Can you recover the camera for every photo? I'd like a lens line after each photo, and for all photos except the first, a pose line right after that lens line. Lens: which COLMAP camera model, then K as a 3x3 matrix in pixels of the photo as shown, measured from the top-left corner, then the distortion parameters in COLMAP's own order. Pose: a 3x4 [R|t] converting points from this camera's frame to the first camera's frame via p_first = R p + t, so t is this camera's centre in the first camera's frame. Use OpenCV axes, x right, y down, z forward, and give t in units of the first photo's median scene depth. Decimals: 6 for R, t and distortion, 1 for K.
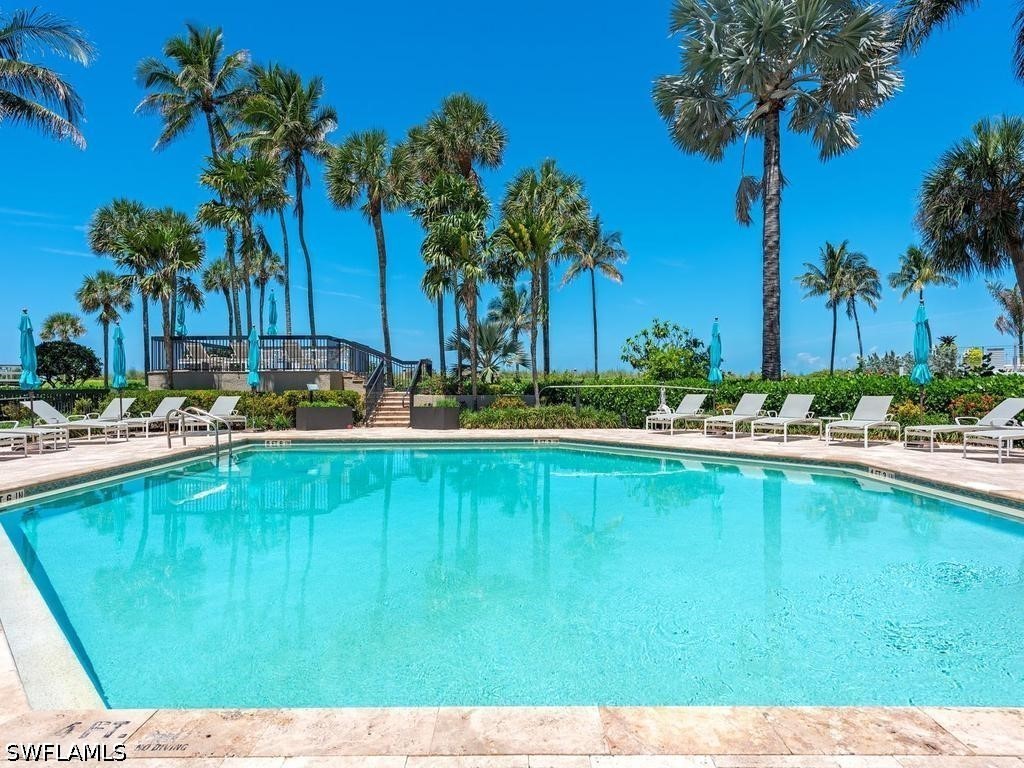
lens RADIAL K [[613.2, 0, 511.1], [0, 613.2, 385.2], [0, 0, 1]] dist [0.003356, 0.000235]
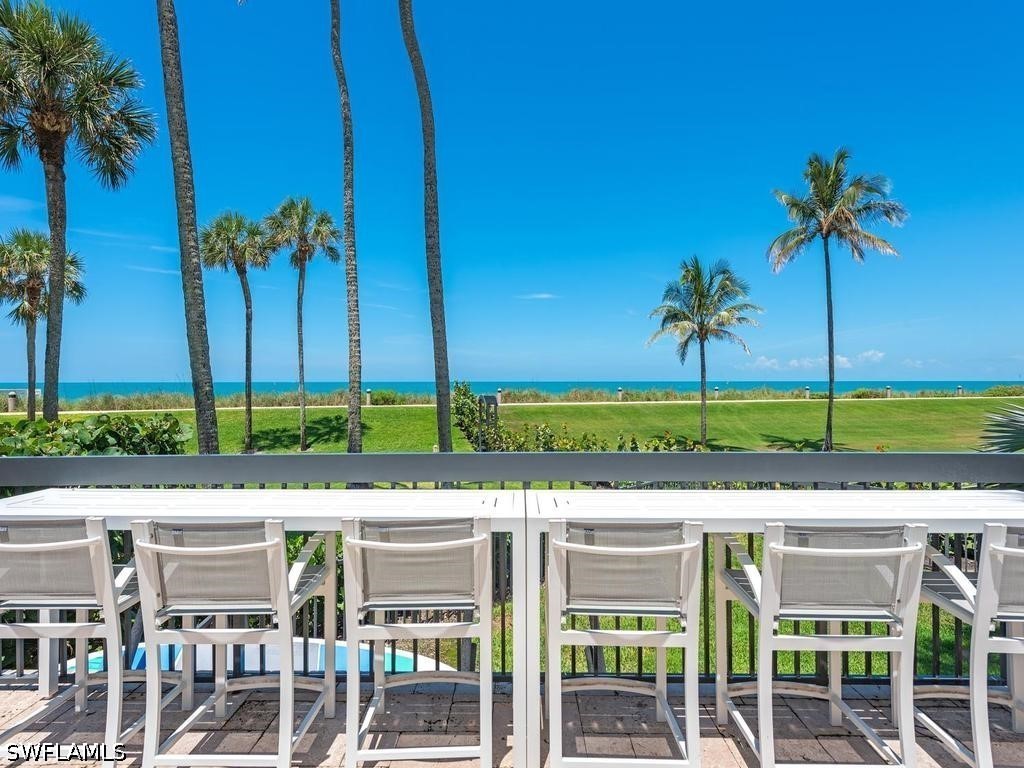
lens RADIAL K [[527.8, 0, 513.1], [0, 527.8, 381.3], [0, 0, 1]] dist [-0.002768, -0.000264]
pose [[0.999879, 0.003452, -0.015159, -0.191721], [-0.003516, 0.999985, -0.004162, -0.043009], [0.015144, 0.004215, 0.999876, 0.490497]]
